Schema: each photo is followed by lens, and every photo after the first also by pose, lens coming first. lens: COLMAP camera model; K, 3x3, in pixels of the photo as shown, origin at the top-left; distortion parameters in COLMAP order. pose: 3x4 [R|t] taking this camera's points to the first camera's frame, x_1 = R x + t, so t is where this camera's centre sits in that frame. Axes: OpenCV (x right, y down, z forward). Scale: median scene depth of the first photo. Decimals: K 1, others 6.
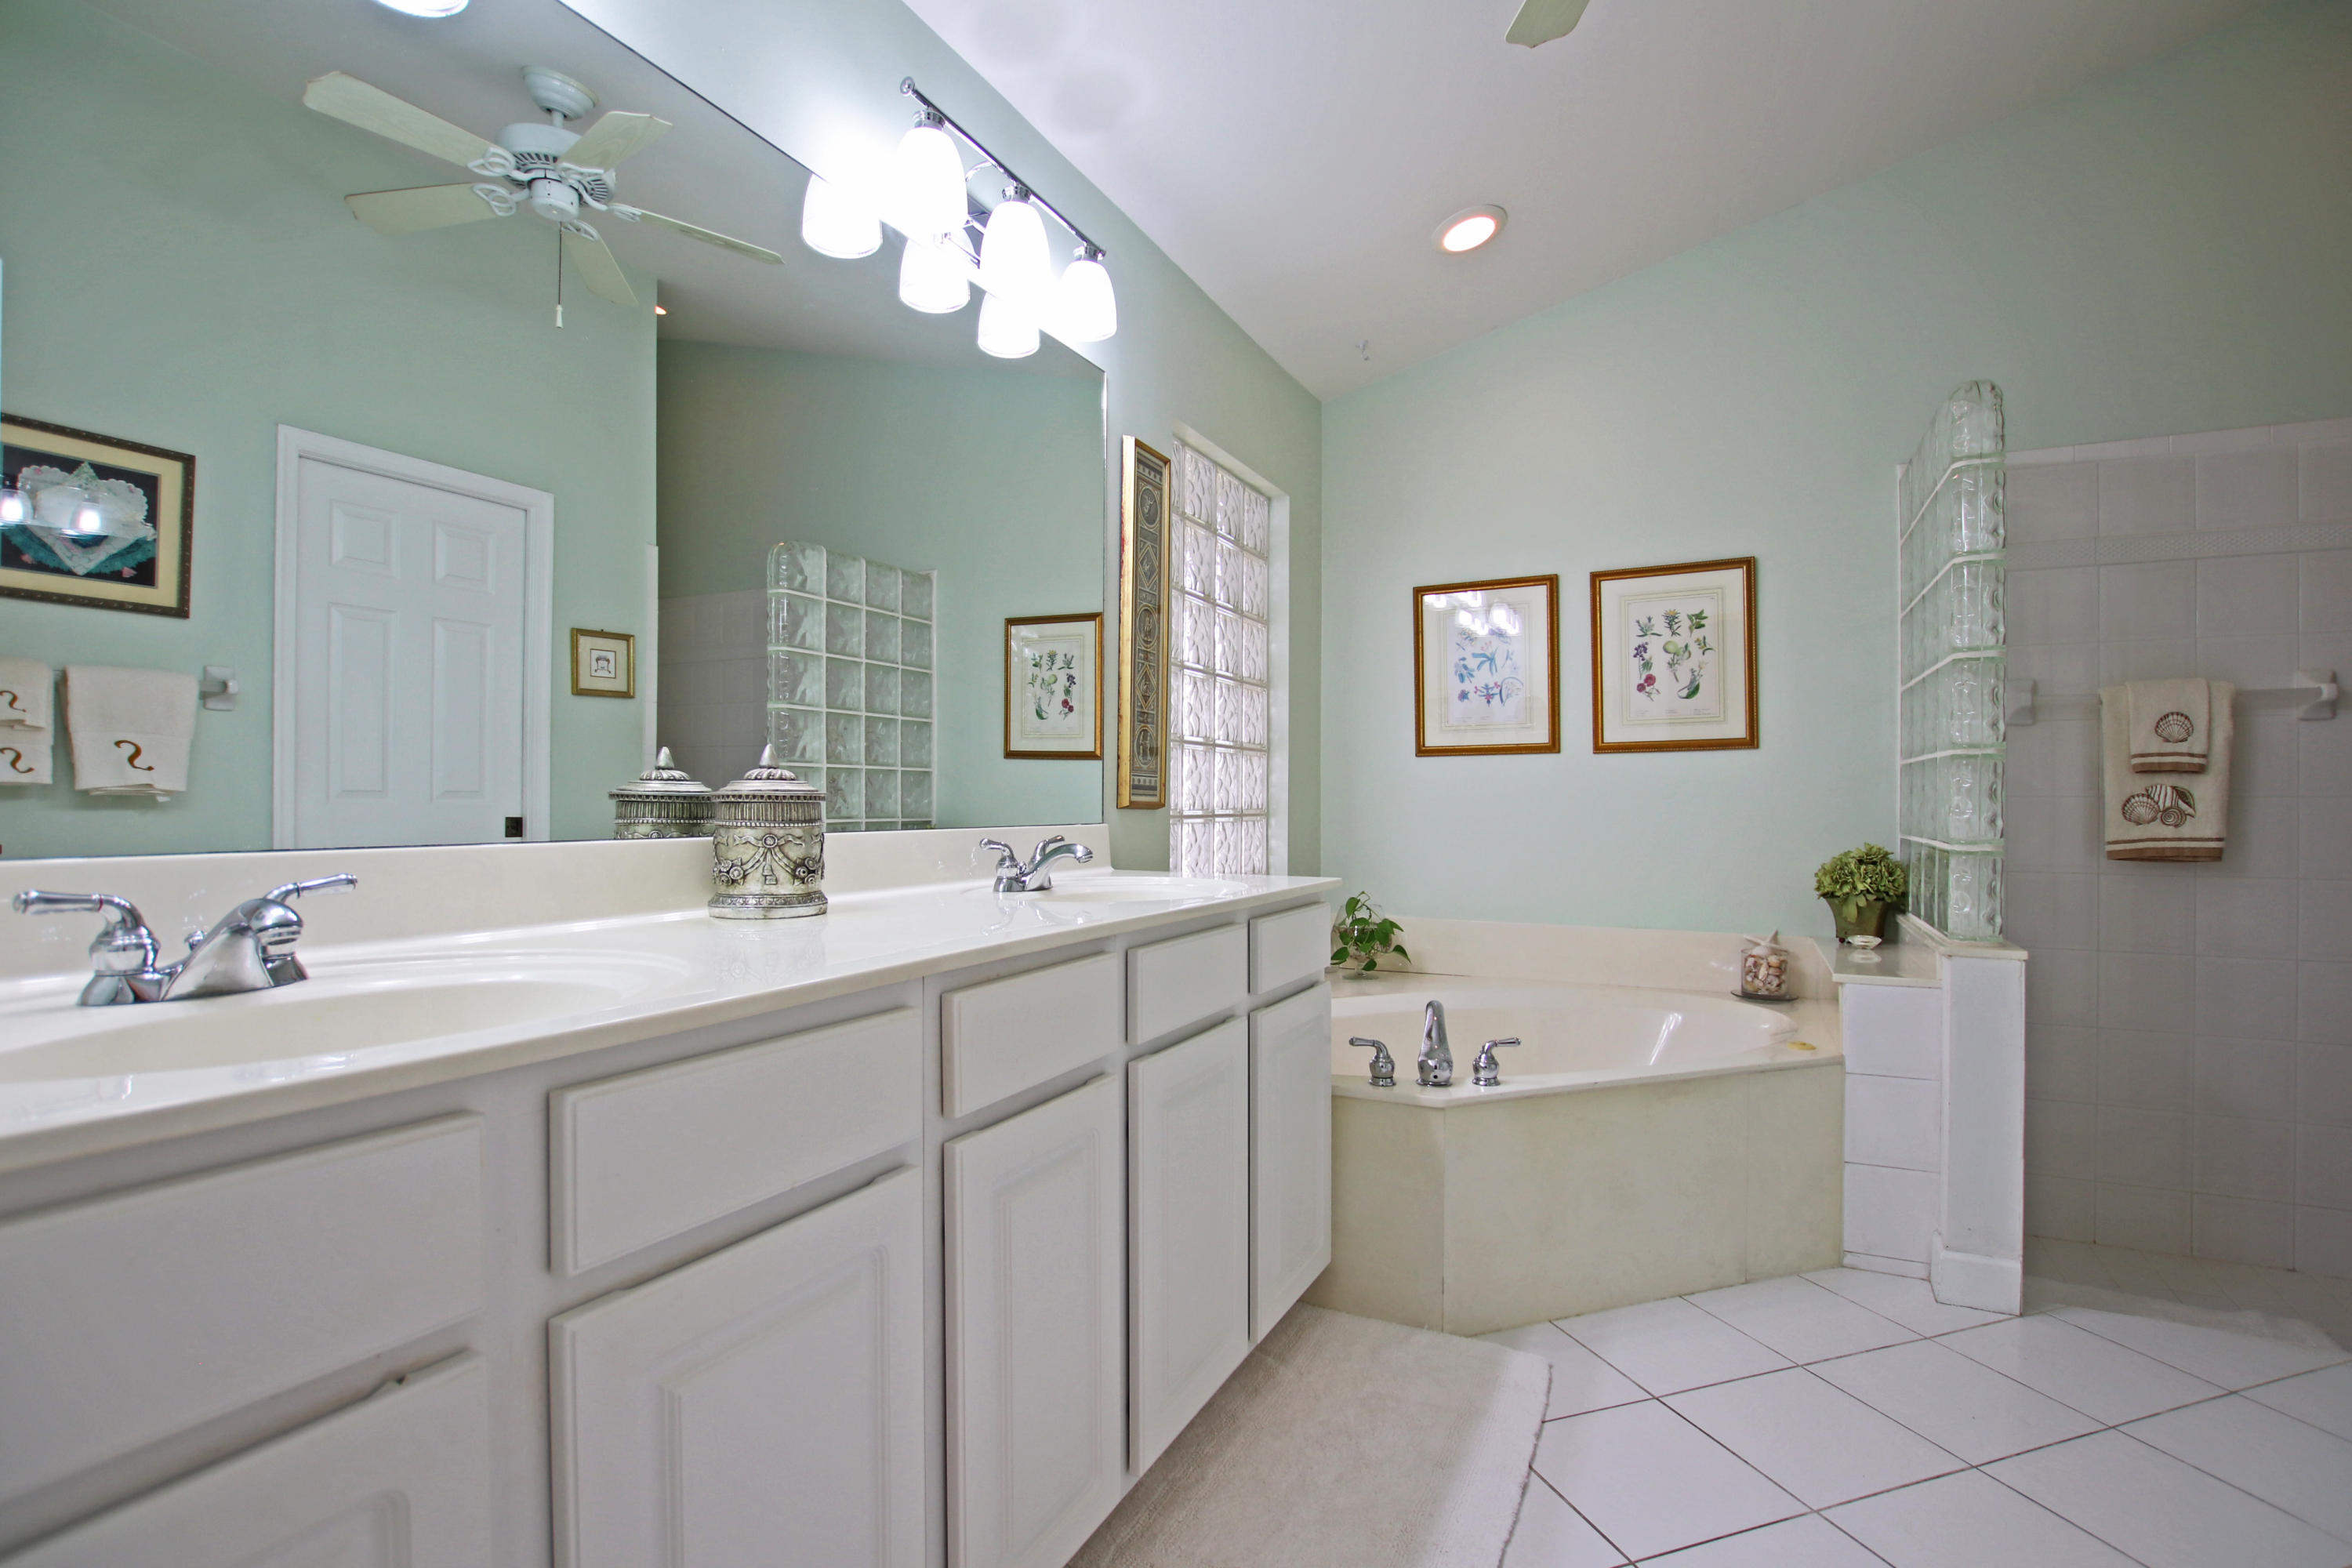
lens RADIAL K [[1096.5, 0, 1171.0], [0, 1096.5, 787.9], [0, 0, 1]] dist [-0.031326, 0.002565]
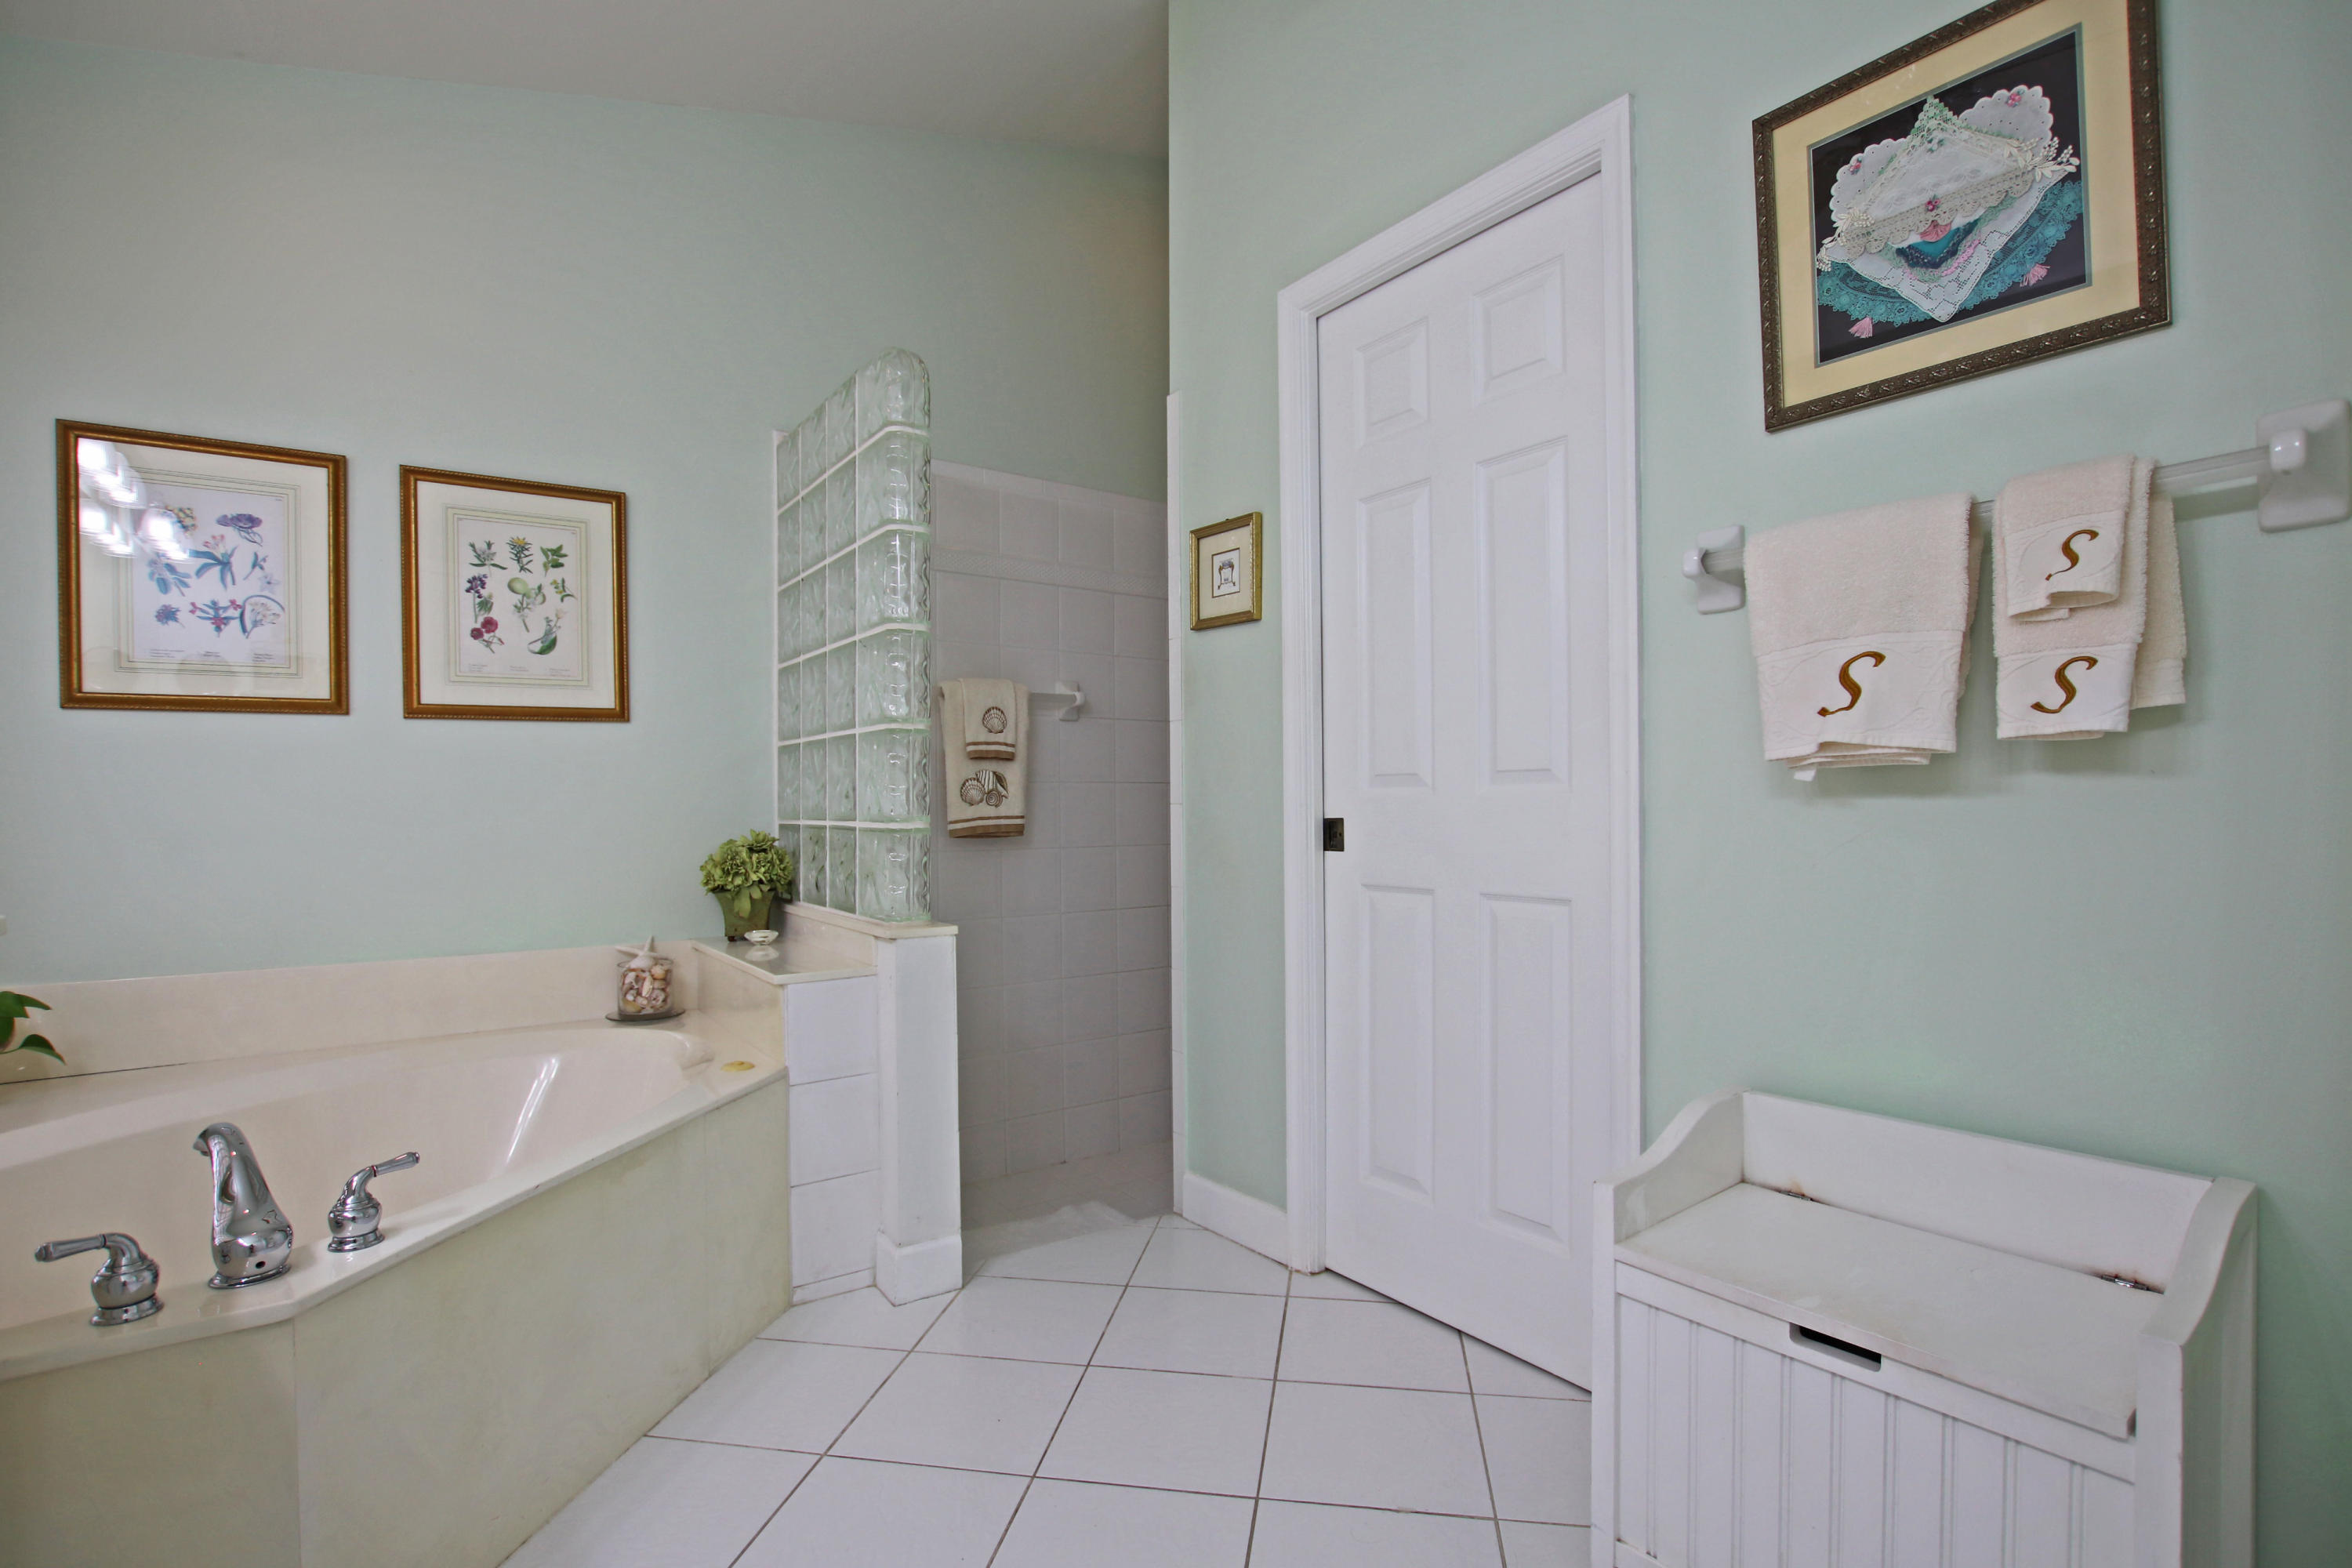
lens RADIAL K [[1096.5, 0, 1196.6], [0, 1096.5, 800.8], [0, 0, 1]] dist [-0.031326, 0.002565]
pose [[0.445777, -0.003288, 0.895138, -0.019111], [-0.001007, 0.999991, 0.004174, 0.024612], [-0.895143, -0.002762, 0.445770, 0.276830]]
